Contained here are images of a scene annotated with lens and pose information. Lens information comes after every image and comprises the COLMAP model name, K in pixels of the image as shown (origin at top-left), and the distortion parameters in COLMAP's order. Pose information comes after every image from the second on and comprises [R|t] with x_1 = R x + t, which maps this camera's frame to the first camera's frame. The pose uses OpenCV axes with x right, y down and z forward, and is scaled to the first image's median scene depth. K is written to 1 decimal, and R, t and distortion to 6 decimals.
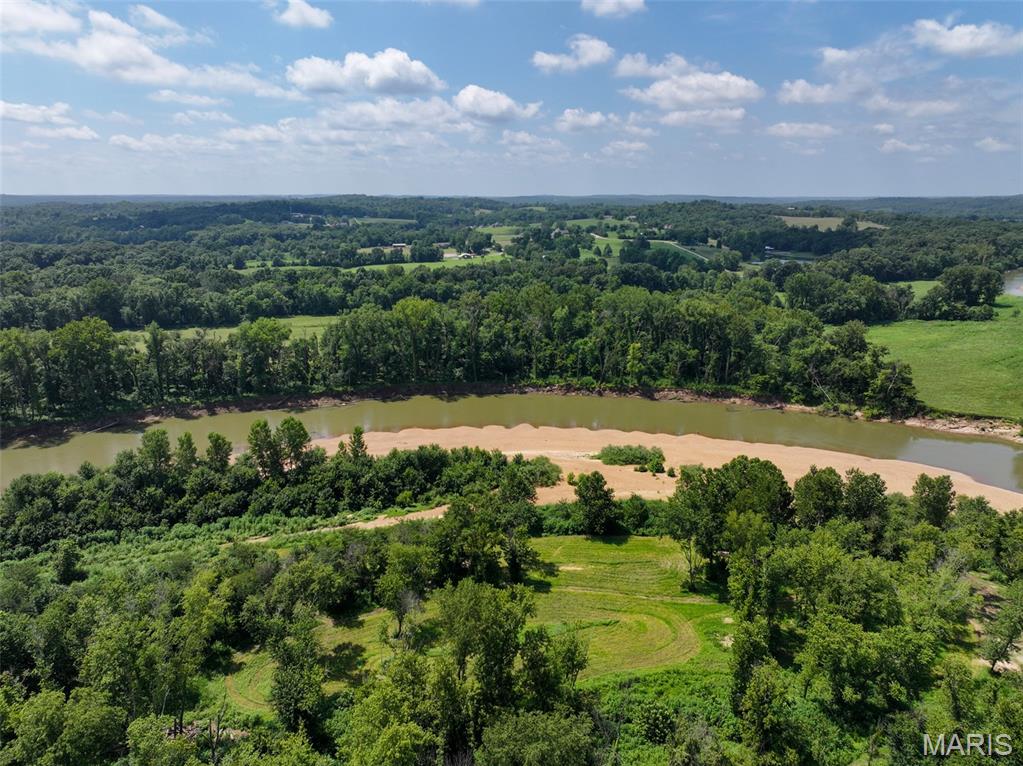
lens RADIAL K [[715.0, 0, 511.5], [0, 715.0, 383.0], [0, 0, 1]] dist [0.005889, 0.007506]
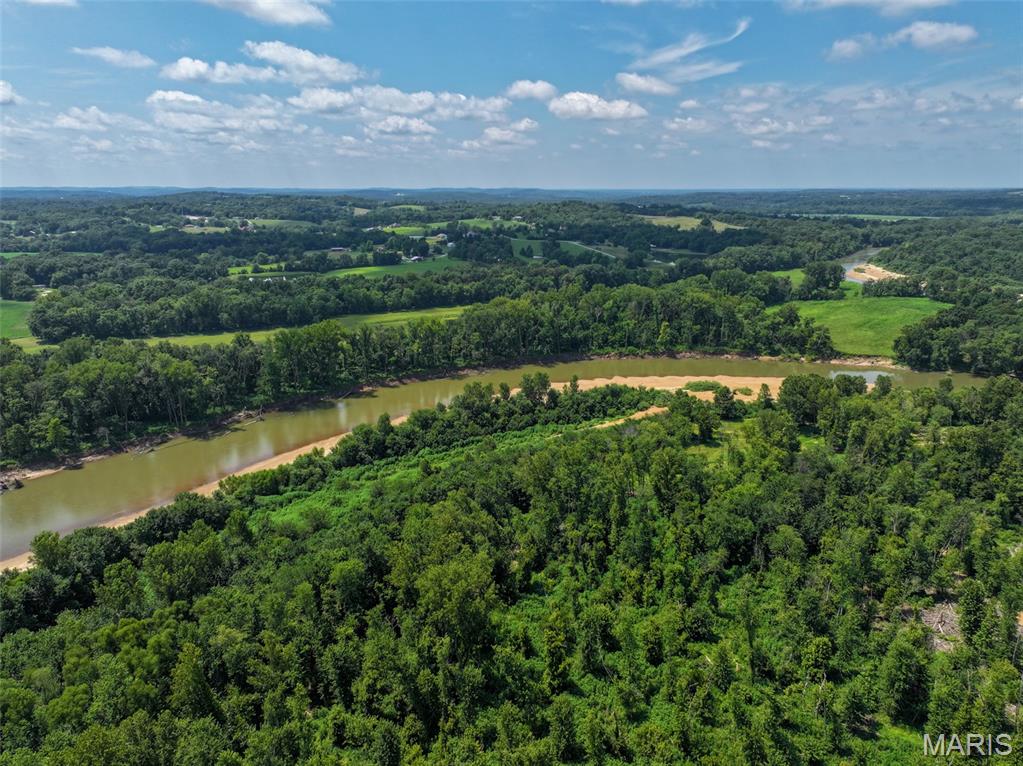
lens RADIAL K [[715.0, 0, 511.5], [0, 715.0, 383.0], [0, 0, 1]] dist [0.005889, 0.007506]
pose [[0.973762, -0.060736, 0.219314, -0.490644], [0.058328, 0.998145, 0.017444, 0.027785], [-0.219967, -0.004194, 0.975498, -0.422068]]
